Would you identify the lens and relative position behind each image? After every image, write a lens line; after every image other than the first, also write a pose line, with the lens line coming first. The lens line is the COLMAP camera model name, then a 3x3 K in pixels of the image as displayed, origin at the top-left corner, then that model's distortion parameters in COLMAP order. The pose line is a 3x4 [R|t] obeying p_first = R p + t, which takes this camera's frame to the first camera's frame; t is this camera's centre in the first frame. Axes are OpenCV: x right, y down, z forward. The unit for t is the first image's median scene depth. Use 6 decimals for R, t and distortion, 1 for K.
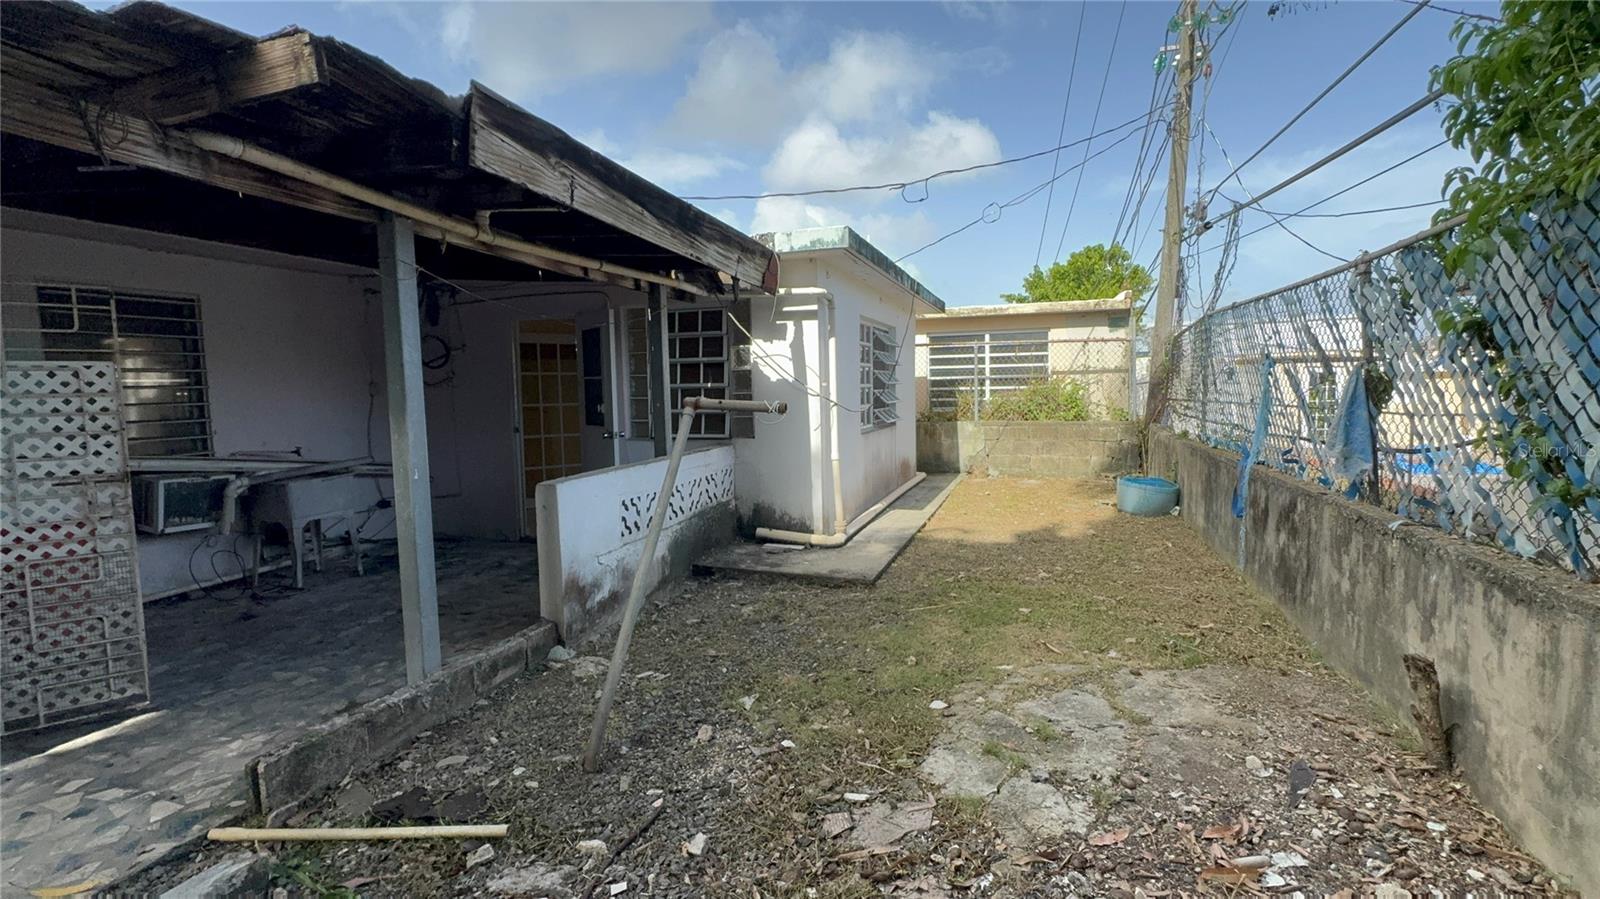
lens RADIAL K [[733.1, 0, 798.8], [0, 733.1, 444.8], [0, 0, 1]] dist [-0.000825, -0.000460]
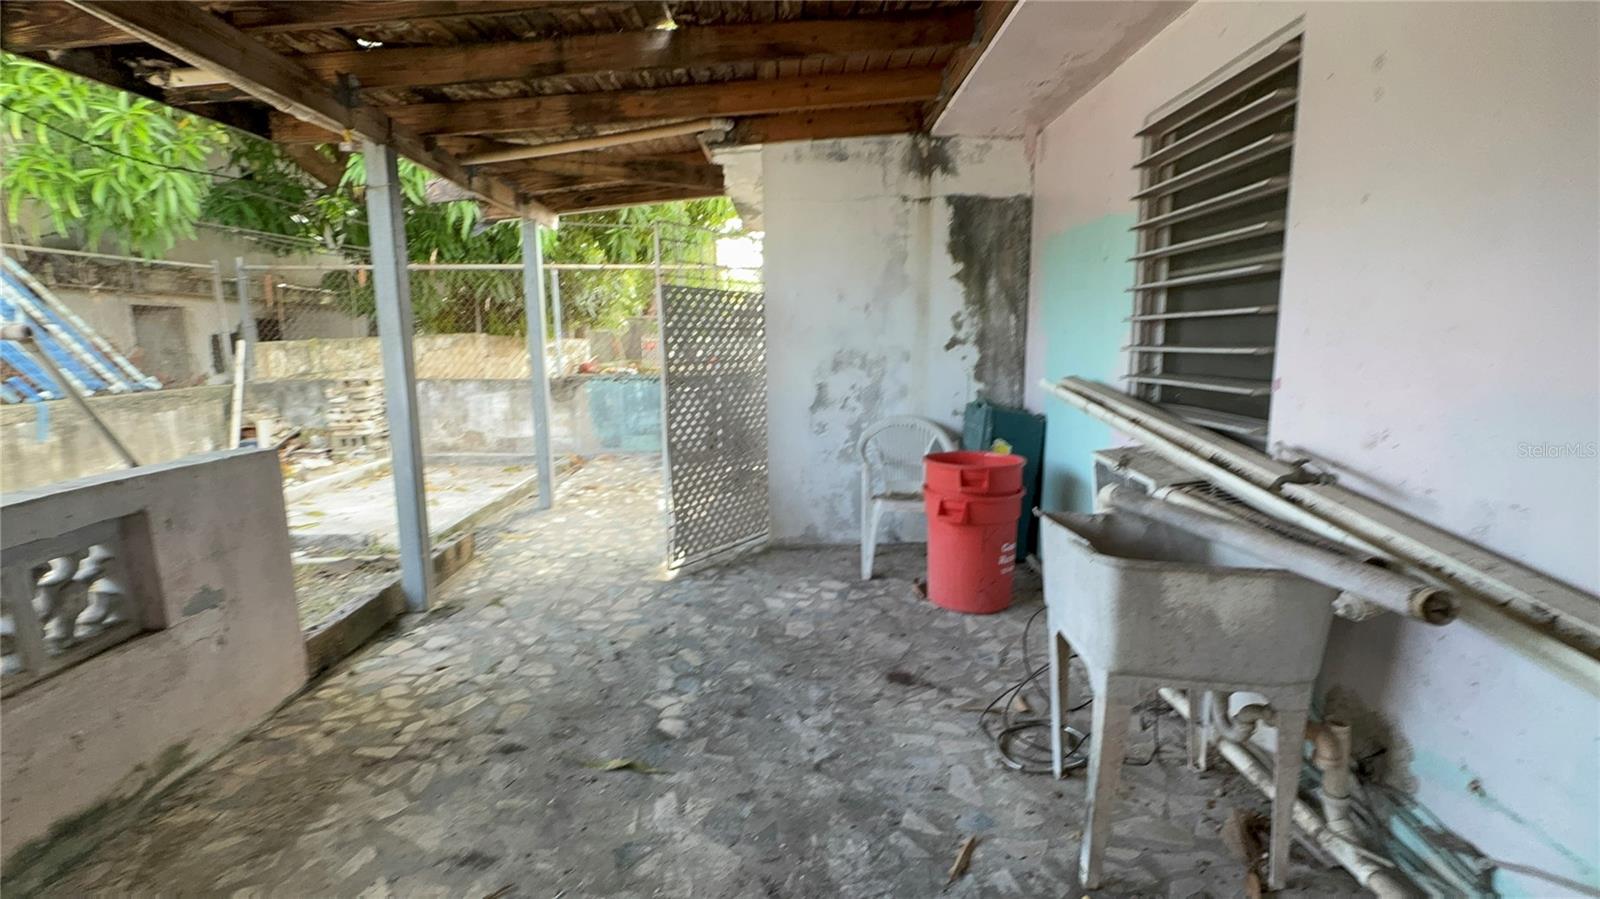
lens RADIAL K [[727.2, 0, 804.5], [0, 727.2, 454.2], [0, 0, 1]] dist [-0.000012, -0.000354]
pose [[-0.941091, 0.079322, -0.328719, -0.747582], [-0.000863, 0.971532, 0.236907, -0.126087], [0.338153, 0.223234, -0.914231, 2.230123]]
